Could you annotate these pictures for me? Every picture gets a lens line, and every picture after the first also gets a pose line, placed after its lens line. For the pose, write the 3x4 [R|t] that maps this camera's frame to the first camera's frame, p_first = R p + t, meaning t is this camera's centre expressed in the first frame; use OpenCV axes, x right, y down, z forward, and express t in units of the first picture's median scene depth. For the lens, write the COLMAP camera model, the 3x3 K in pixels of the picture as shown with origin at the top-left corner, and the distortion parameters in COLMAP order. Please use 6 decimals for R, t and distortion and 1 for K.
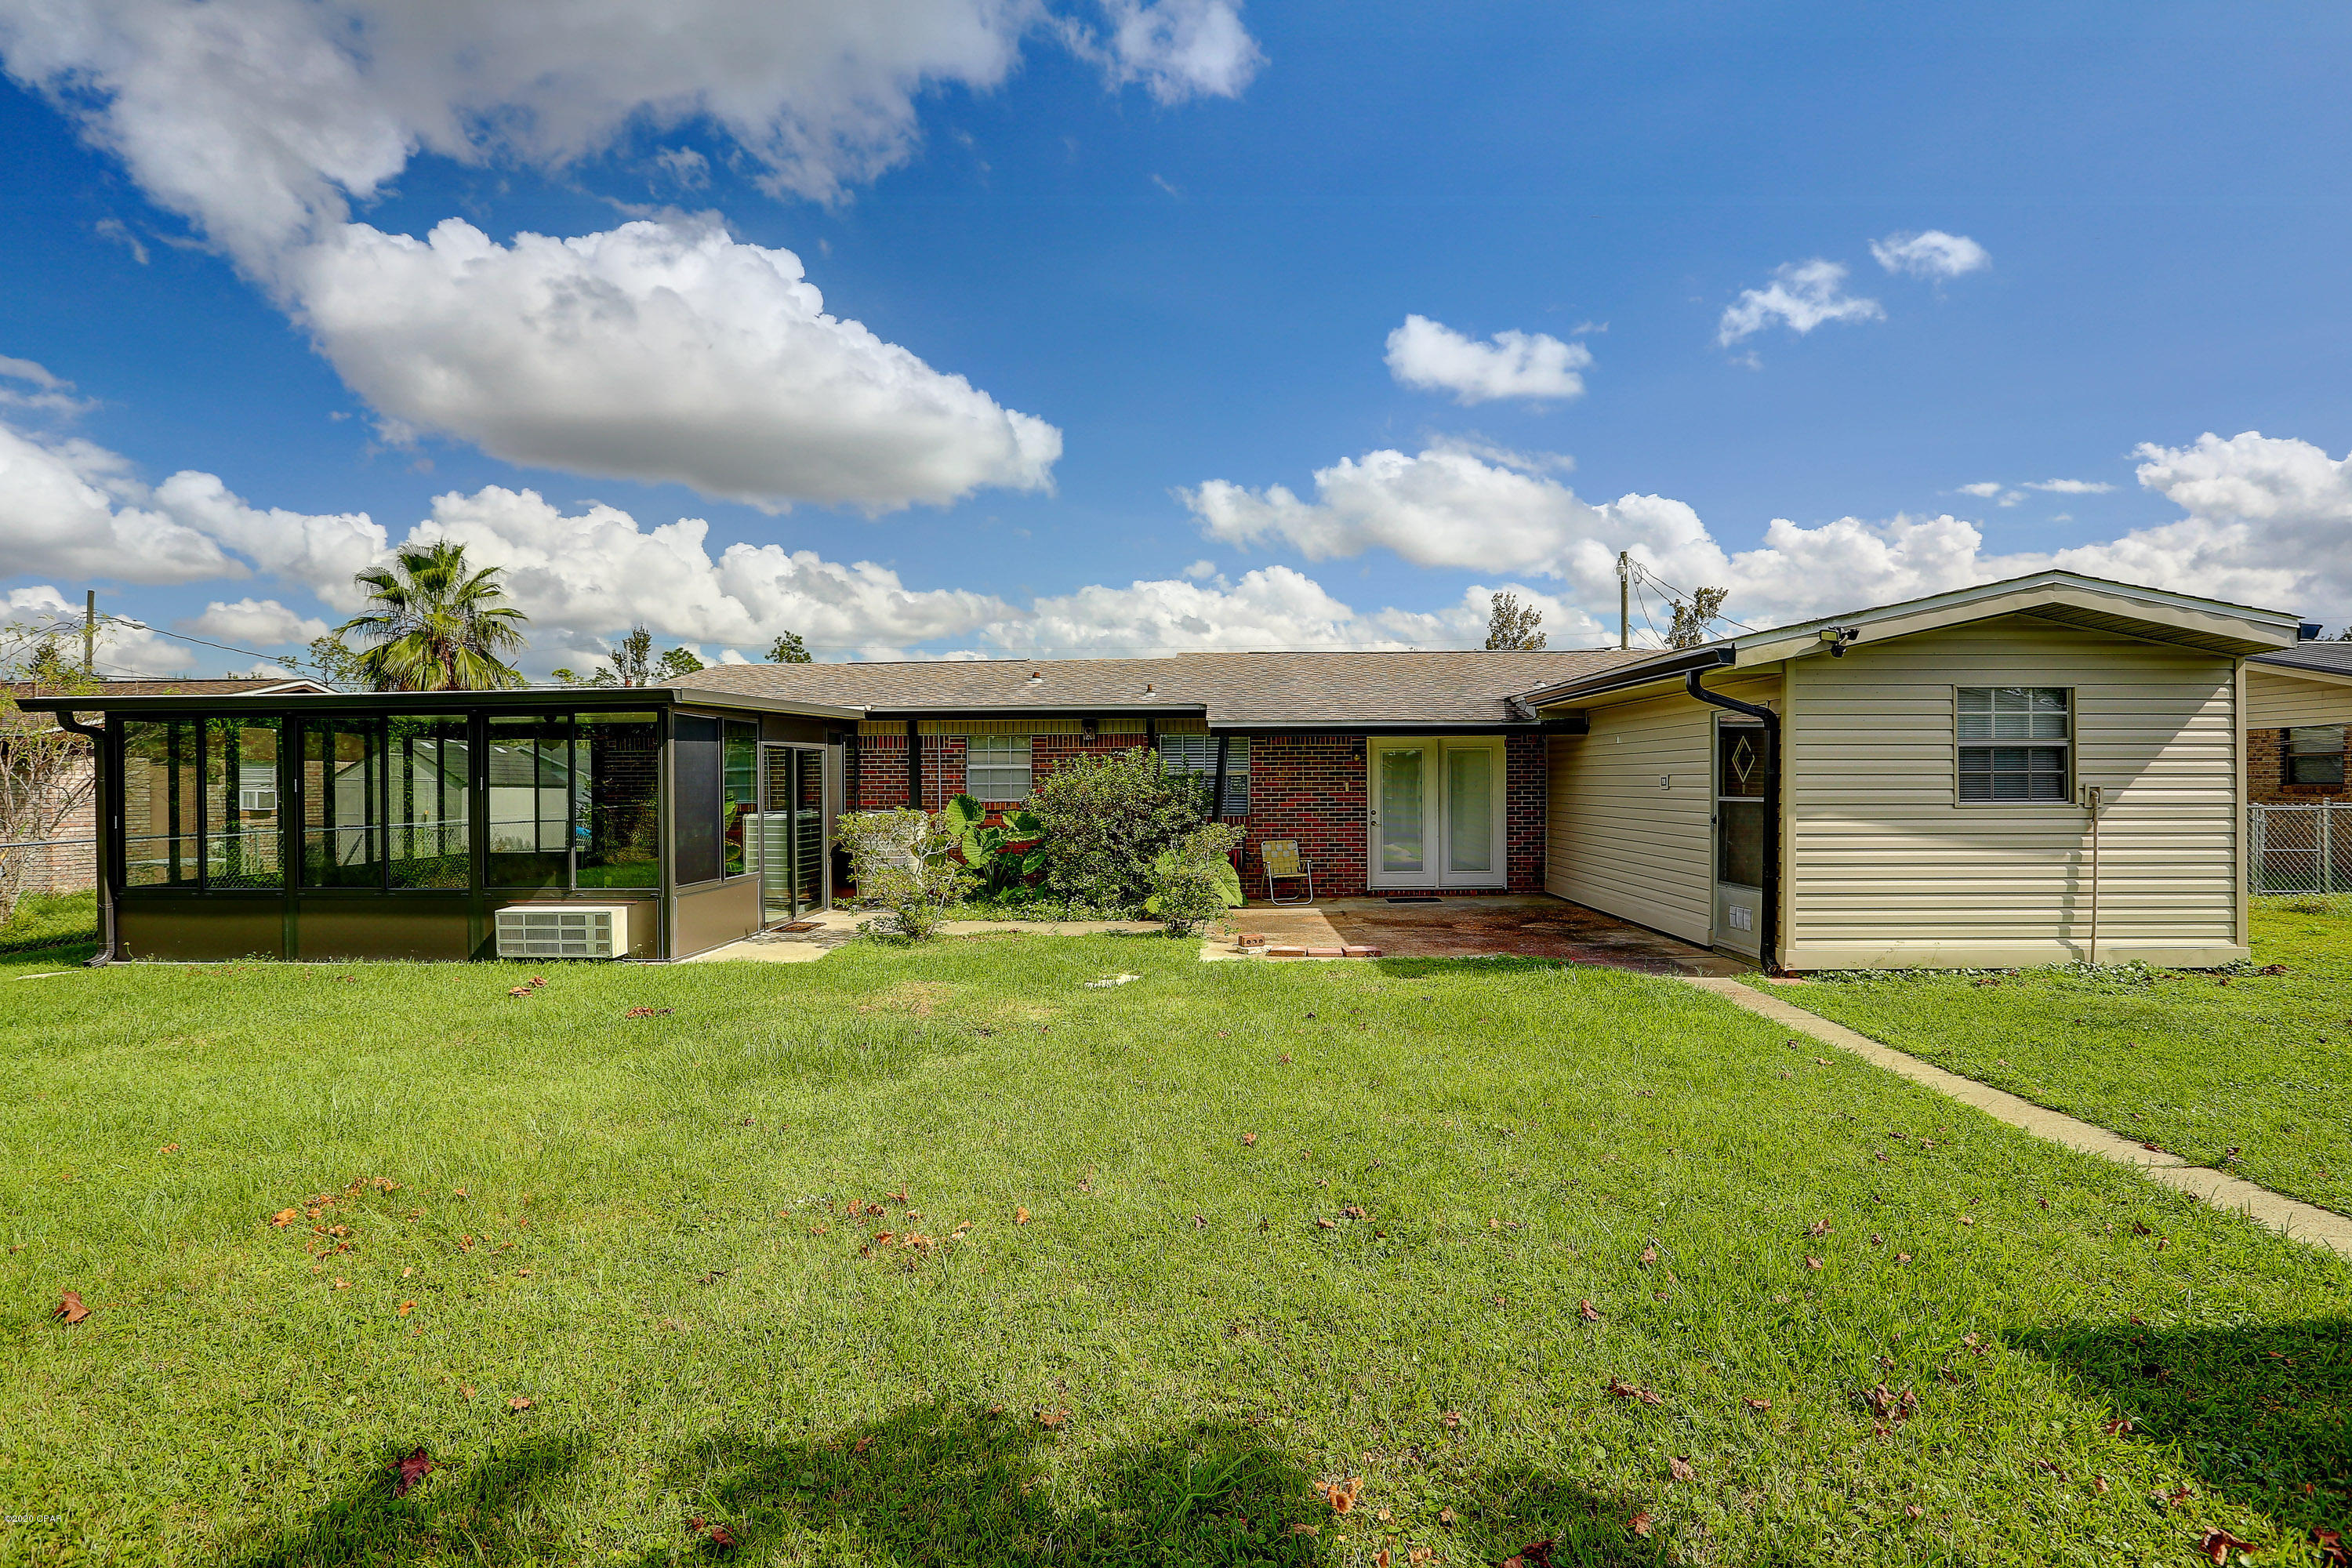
lens RADIAL K [[1080.9, 0, 1168.7], [0, 1080.9, 784.2], [0, 0, 1]] dist [-0.059617, 0.025418]
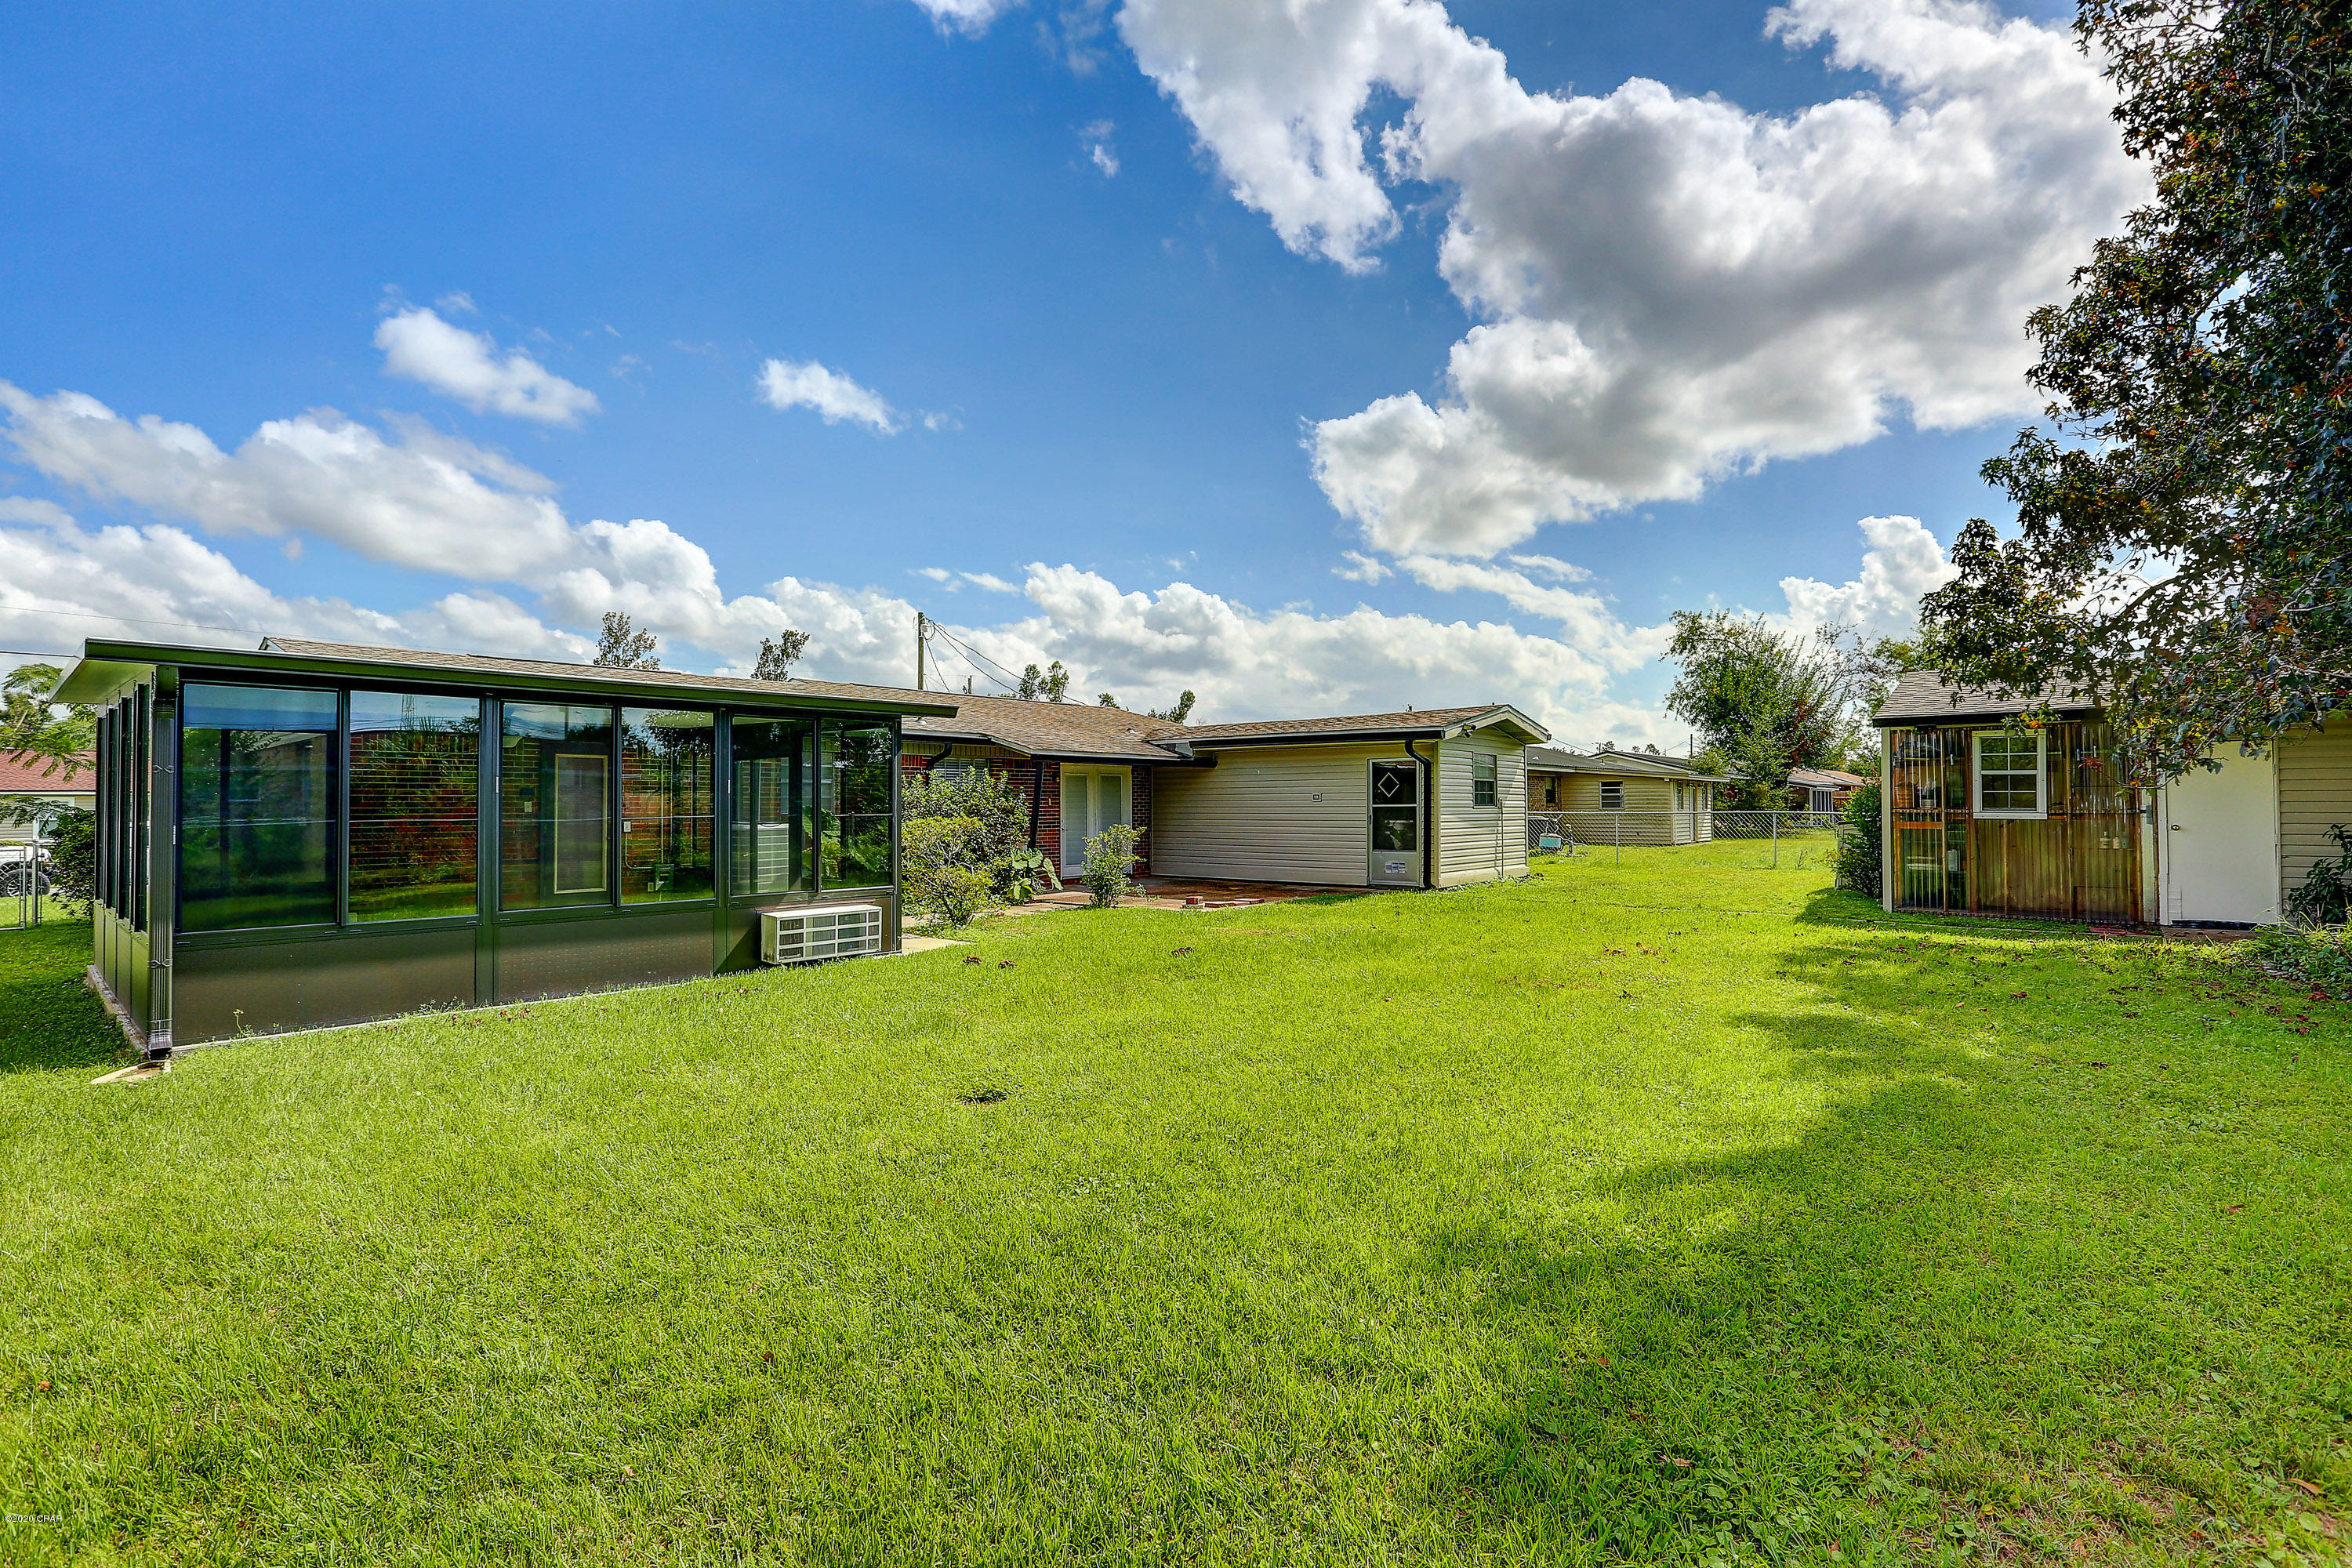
lens RADIAL K [[1080.9, 0, 1168.7], [0, 1080.9, 784.2], [0, 0, 1]] dist [-0.059617, 0.025418]
pose [[0.617161, 0.019189, 0.786603, -1.122889], [0.002786, 0.999643, -0.026573, 0.026254], [-0.786832, 0.018591, 0.616887, 0.118296]]
